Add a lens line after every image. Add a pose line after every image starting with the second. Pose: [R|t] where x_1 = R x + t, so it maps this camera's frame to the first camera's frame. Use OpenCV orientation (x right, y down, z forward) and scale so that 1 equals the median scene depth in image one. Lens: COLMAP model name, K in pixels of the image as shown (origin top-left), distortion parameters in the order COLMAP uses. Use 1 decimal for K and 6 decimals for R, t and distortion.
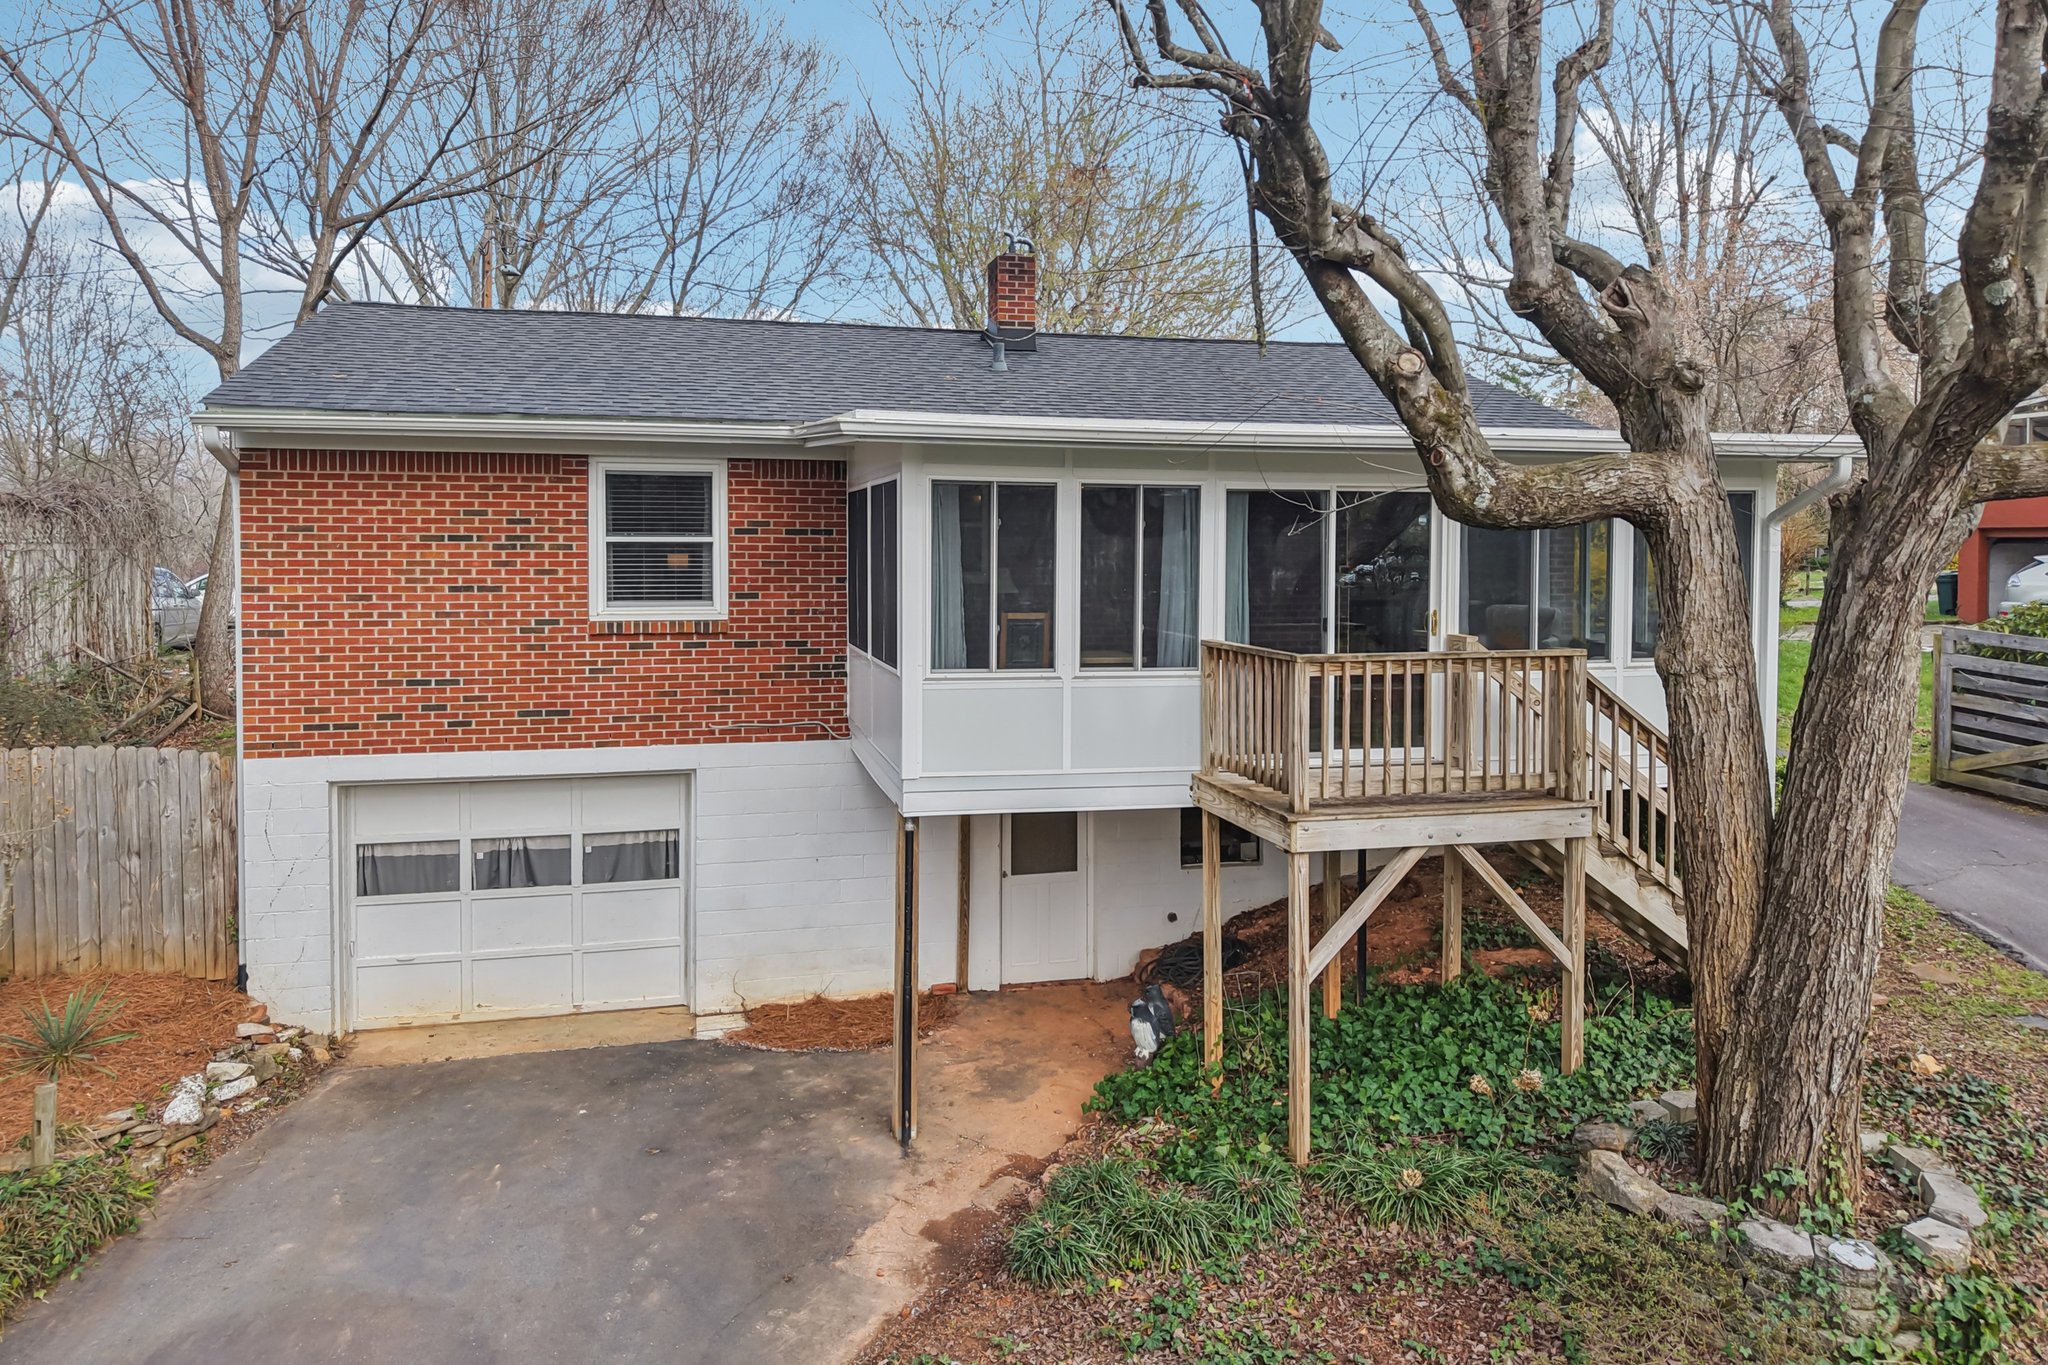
lens RADIAL K [[1399.9, 0, 1024.0], [0, 1399.9, 632.1], [0, 0, 1]] dist [0.000677, 0.001879]
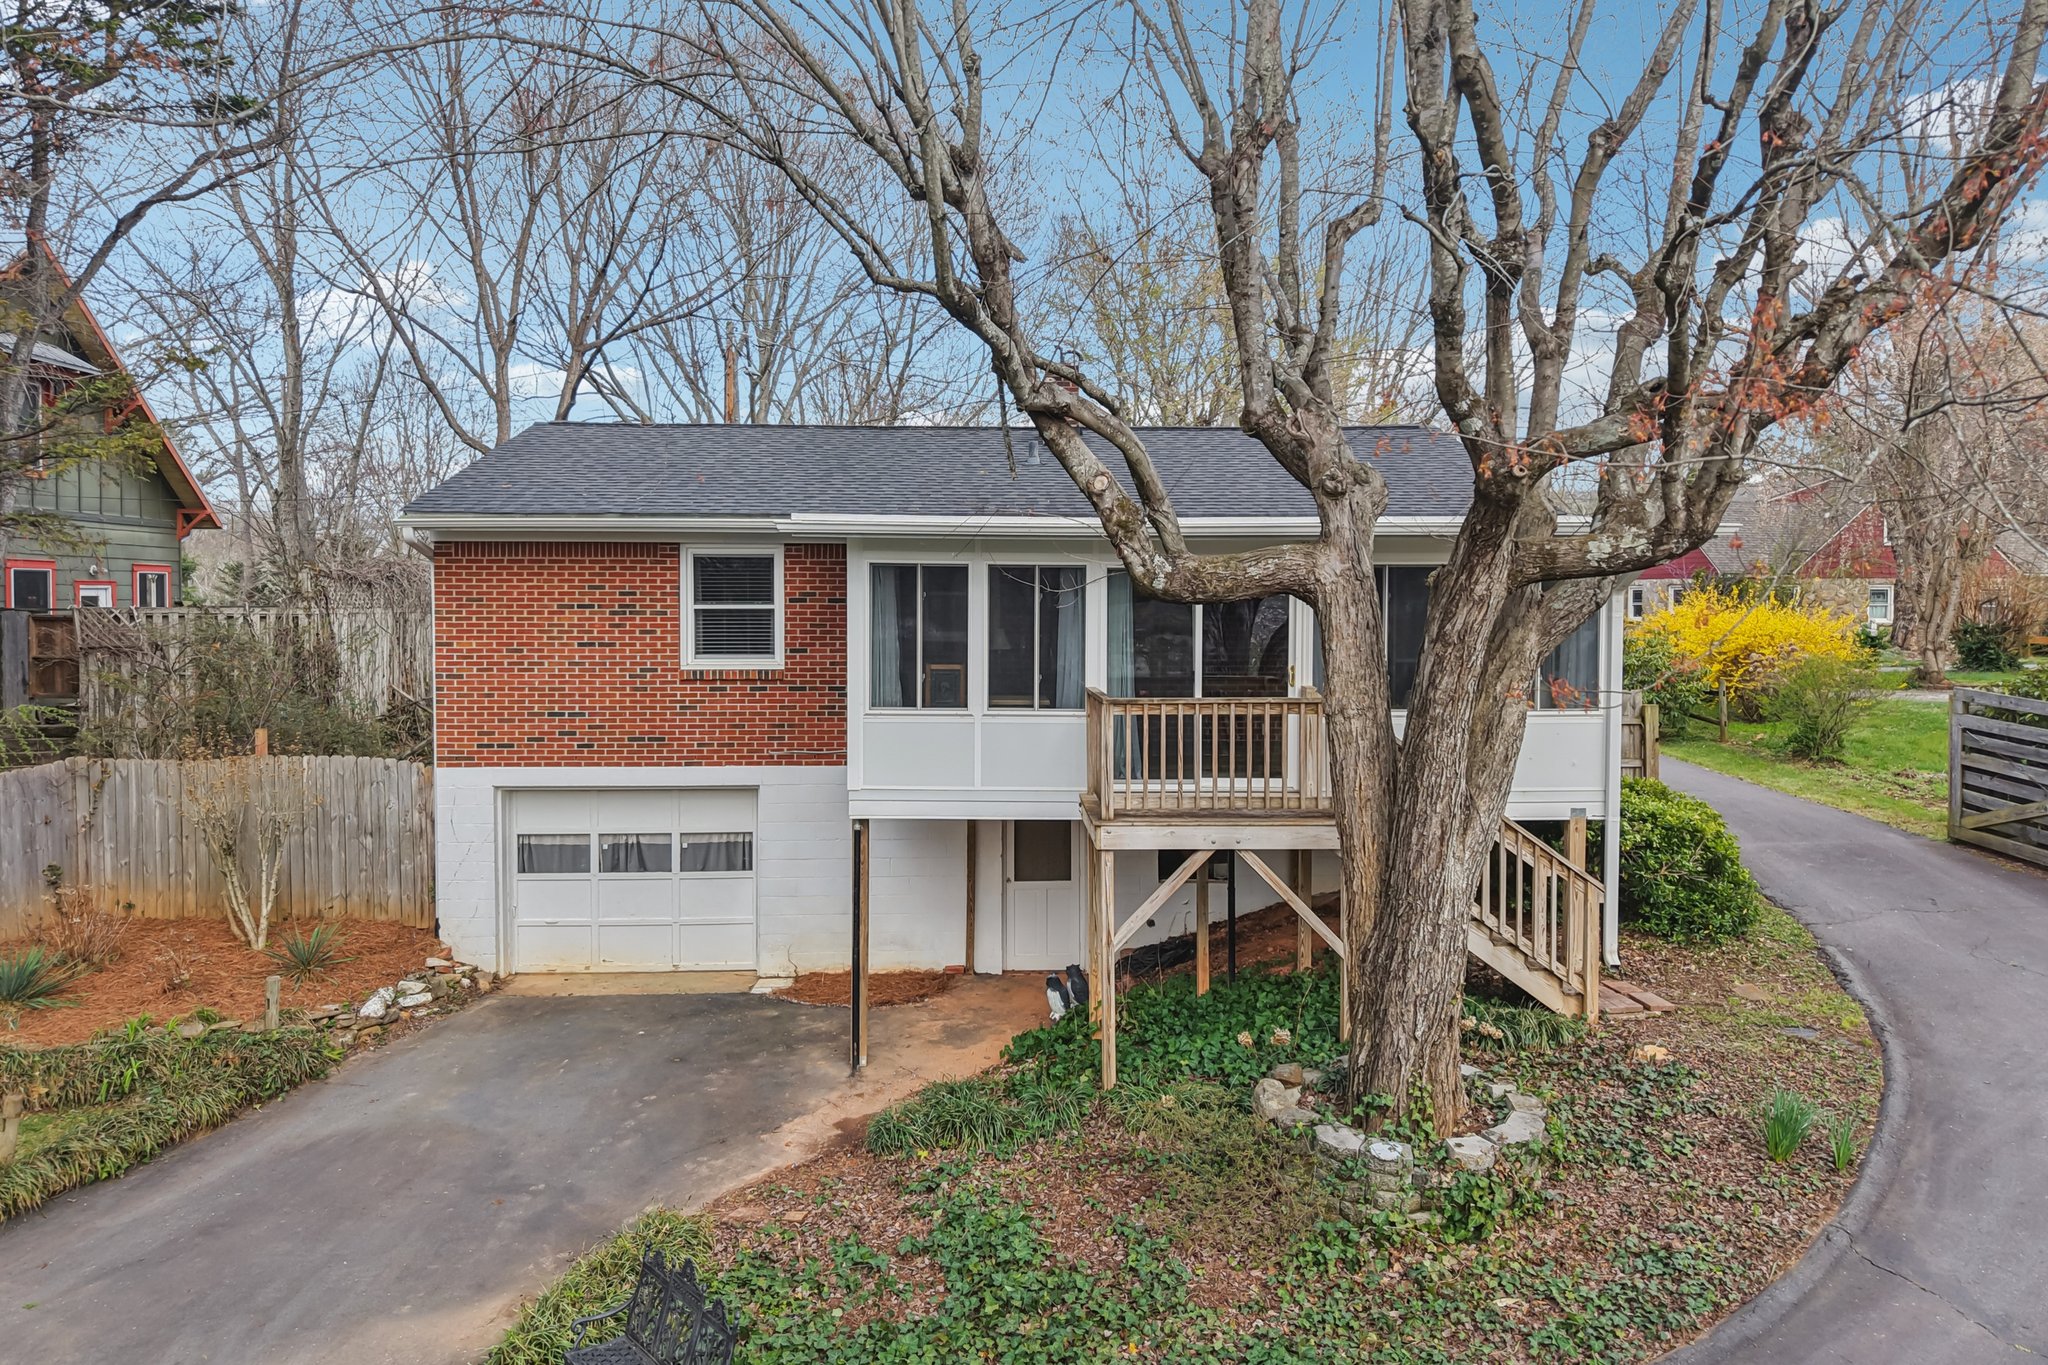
lens RADIAL K [[1362.2, 0, 1019.8], [0, 1362.2, 692.7], [0, 0, 1]] dist [0.008047, -0.007423]
pose [[0.976573, 0.012222, -0.214840, 0.314253], [-0.011511, 0.999923, 0.004561, 0.004927], [0.214879, -0.001981, 0.976639, -0.201428]]
